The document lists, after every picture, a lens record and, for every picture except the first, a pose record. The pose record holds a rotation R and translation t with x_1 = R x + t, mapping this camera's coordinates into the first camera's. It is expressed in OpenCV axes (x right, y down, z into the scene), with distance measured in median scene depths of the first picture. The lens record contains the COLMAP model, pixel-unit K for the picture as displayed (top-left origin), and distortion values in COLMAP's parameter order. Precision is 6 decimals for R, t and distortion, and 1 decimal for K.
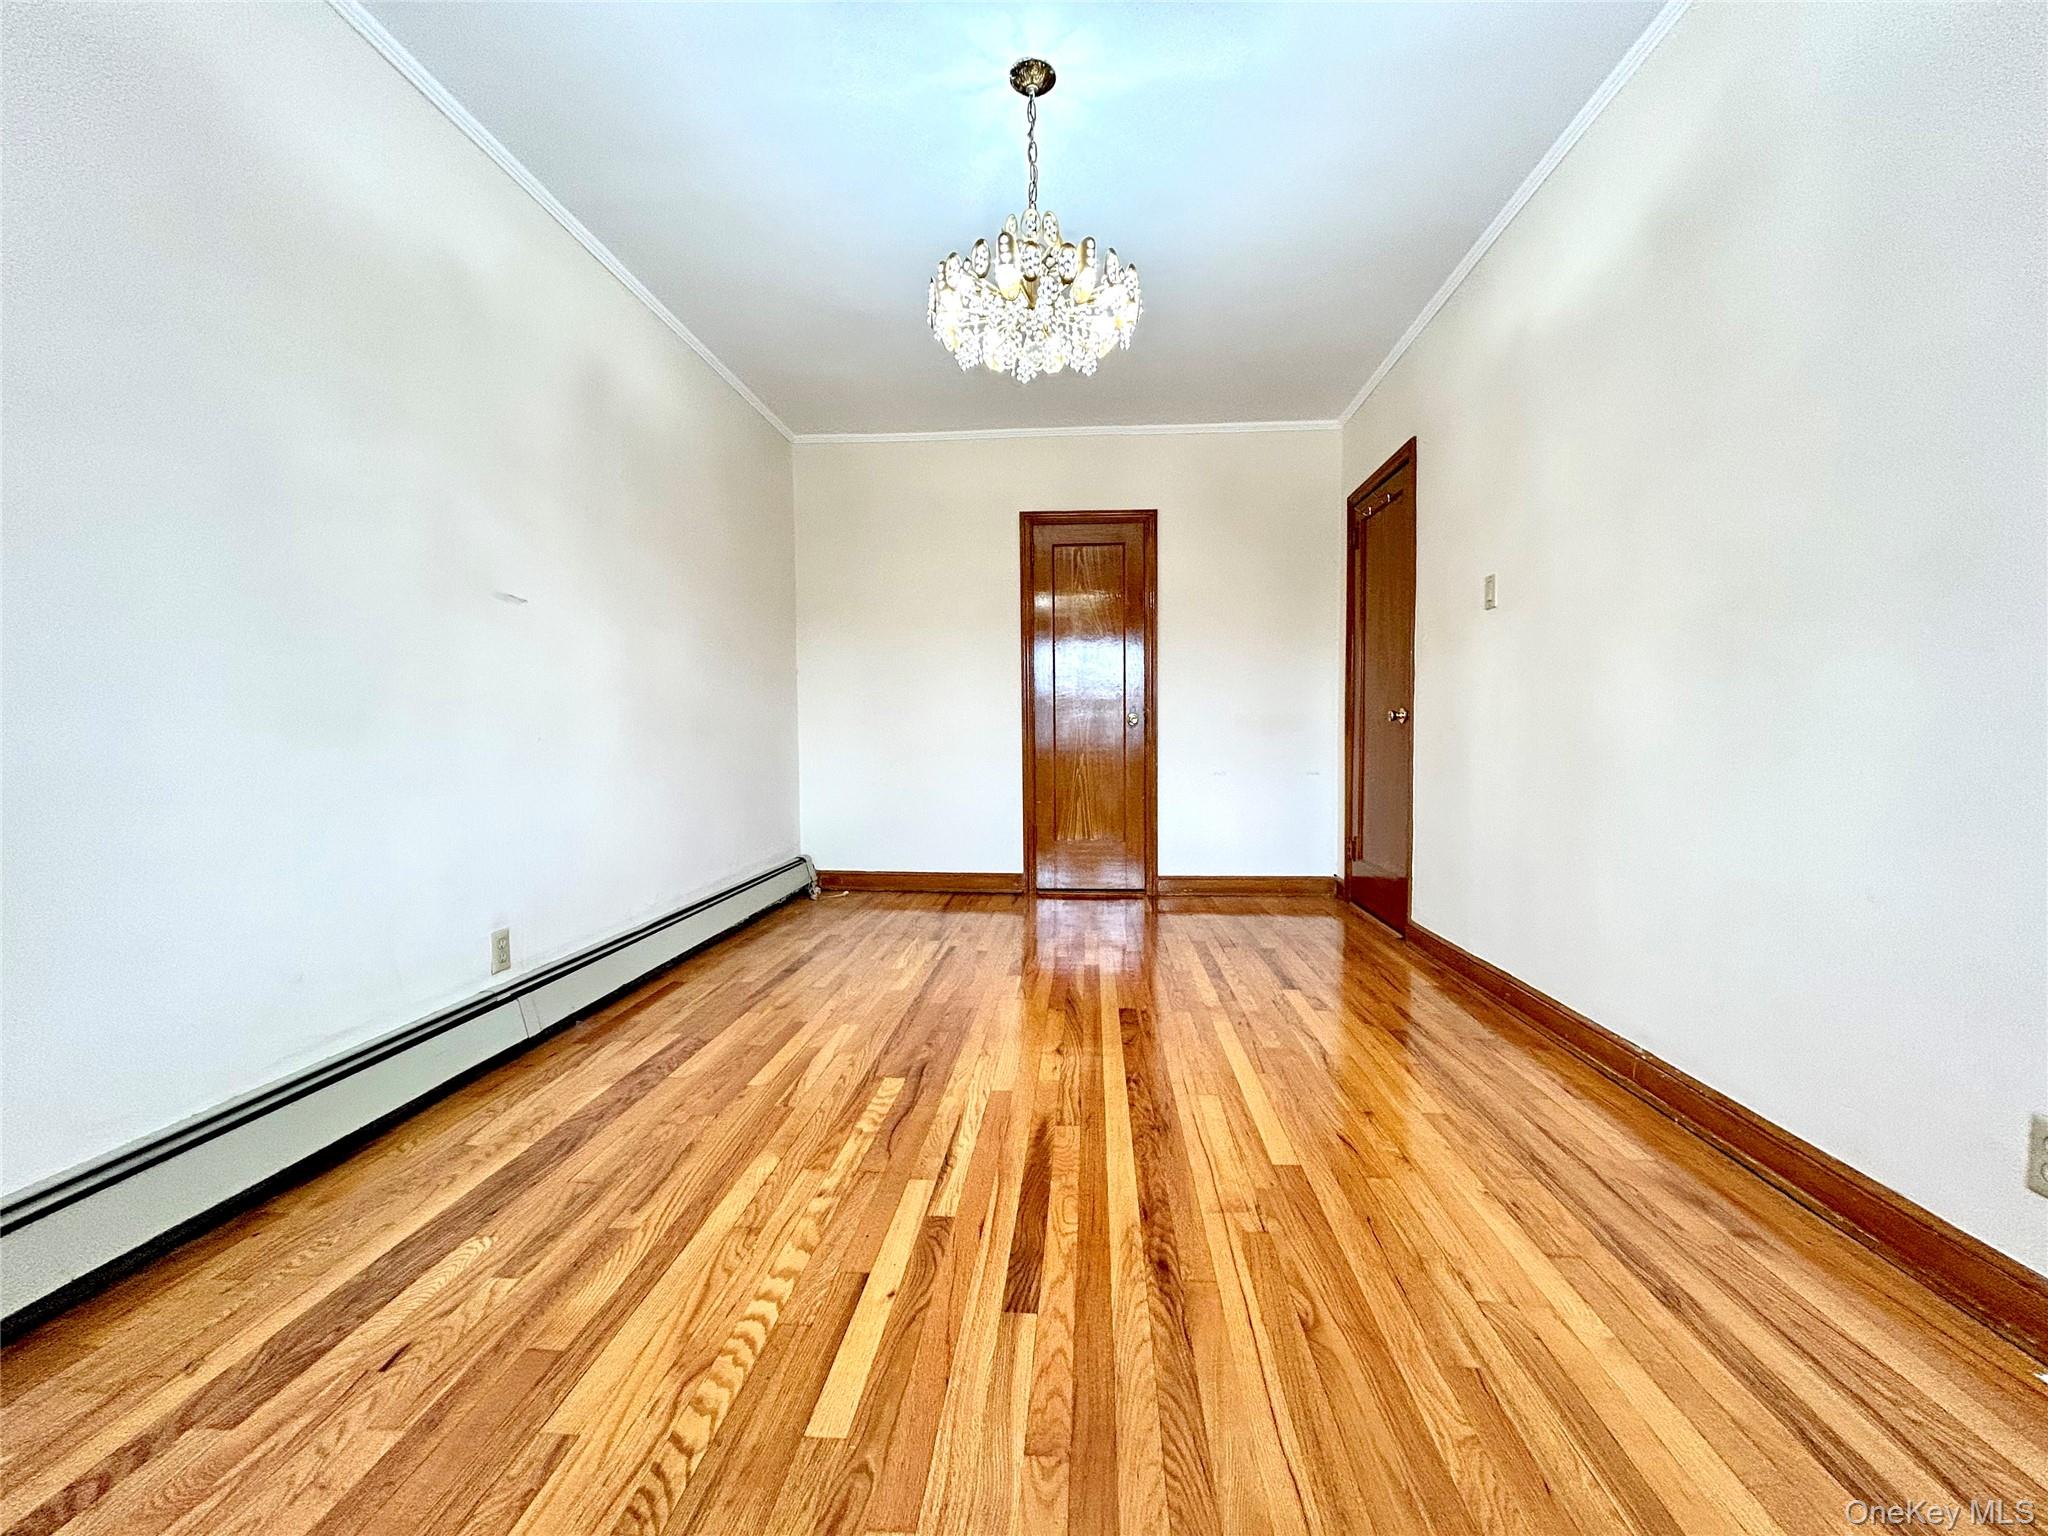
lens RADIAL K [[826.7, 0, 1025.6], [0, 826.7, 769.8], [0, 0, 1]] dist [-0.000559, 0.000721]
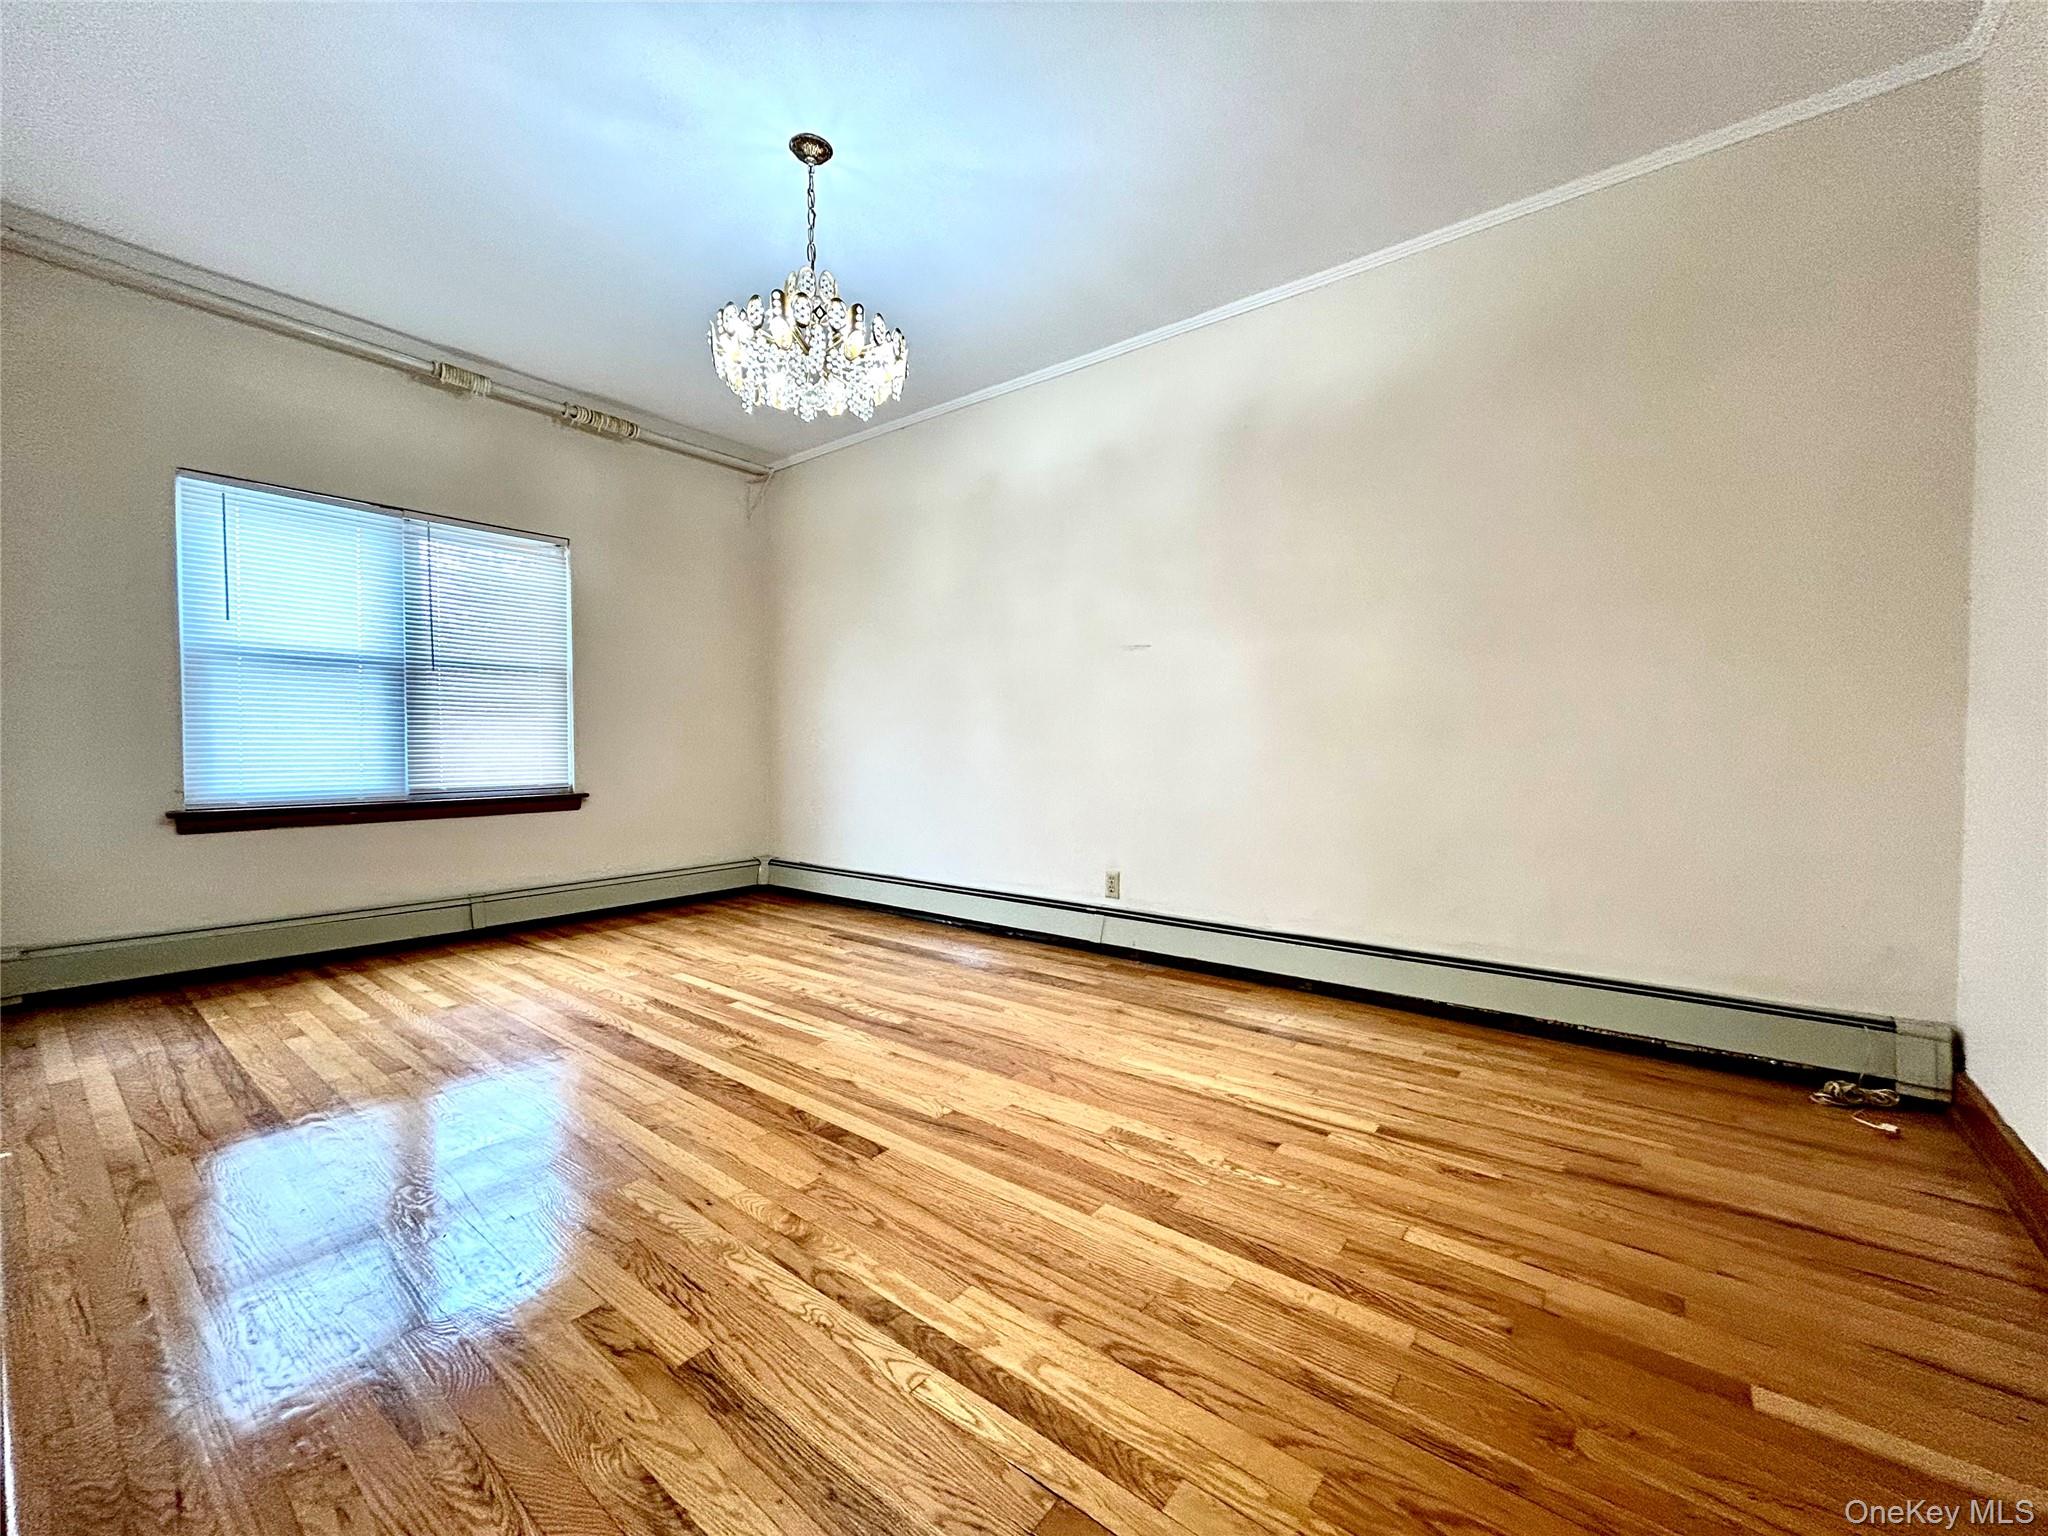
lens RADIAL K [[826.7, 0, 1025.6], [0, 826.7, 769.8], [0, 0, 1]] dist [-0.000559, 0.000721]
pose [[-0.556039, 0.035187, -0.830411, 0.789883], [-0.030419, 0.997573, 0.062638, -0.091135], [0.830599, 0.060089, -0.553619, 1.895571]]
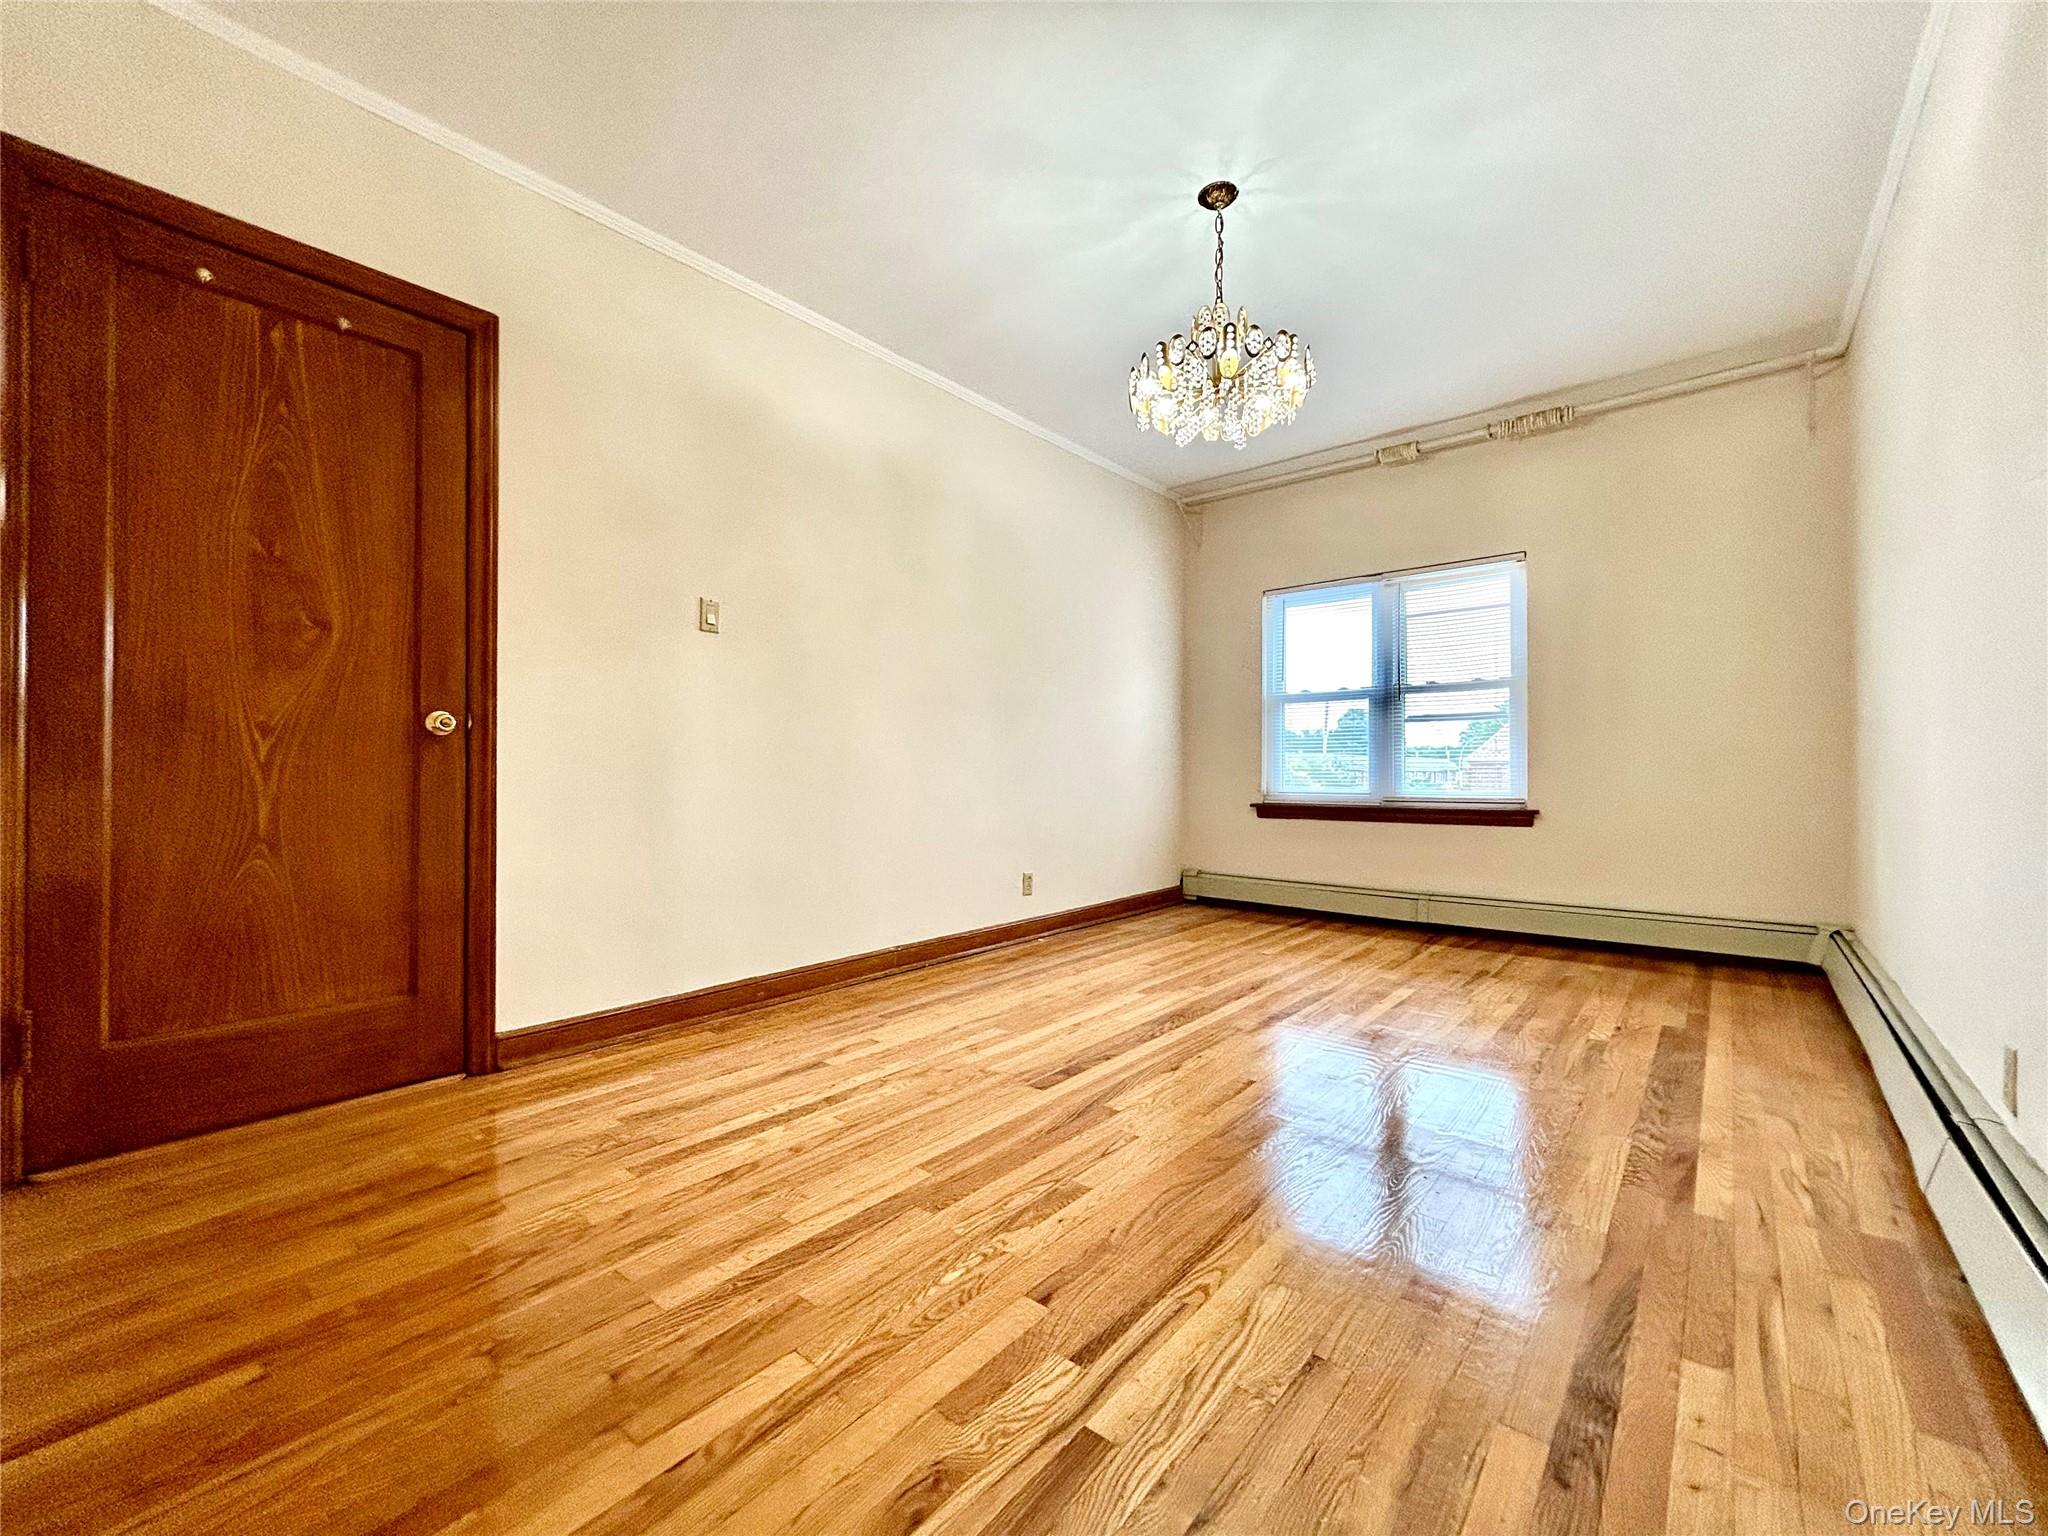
lens RADIAL K [[826.7, 0, 1025.6], [0, 826.7, 769.8], [0, 0, 1]] dist [-0.000559, 0.000721]
pose [[-0.809489, 0.011544, 0.587022, -0.453575], [0.031969, 0.999190, 0.024436, -0.054914], [-0.586264, 0.038547, -0.809202, 2.147659]]
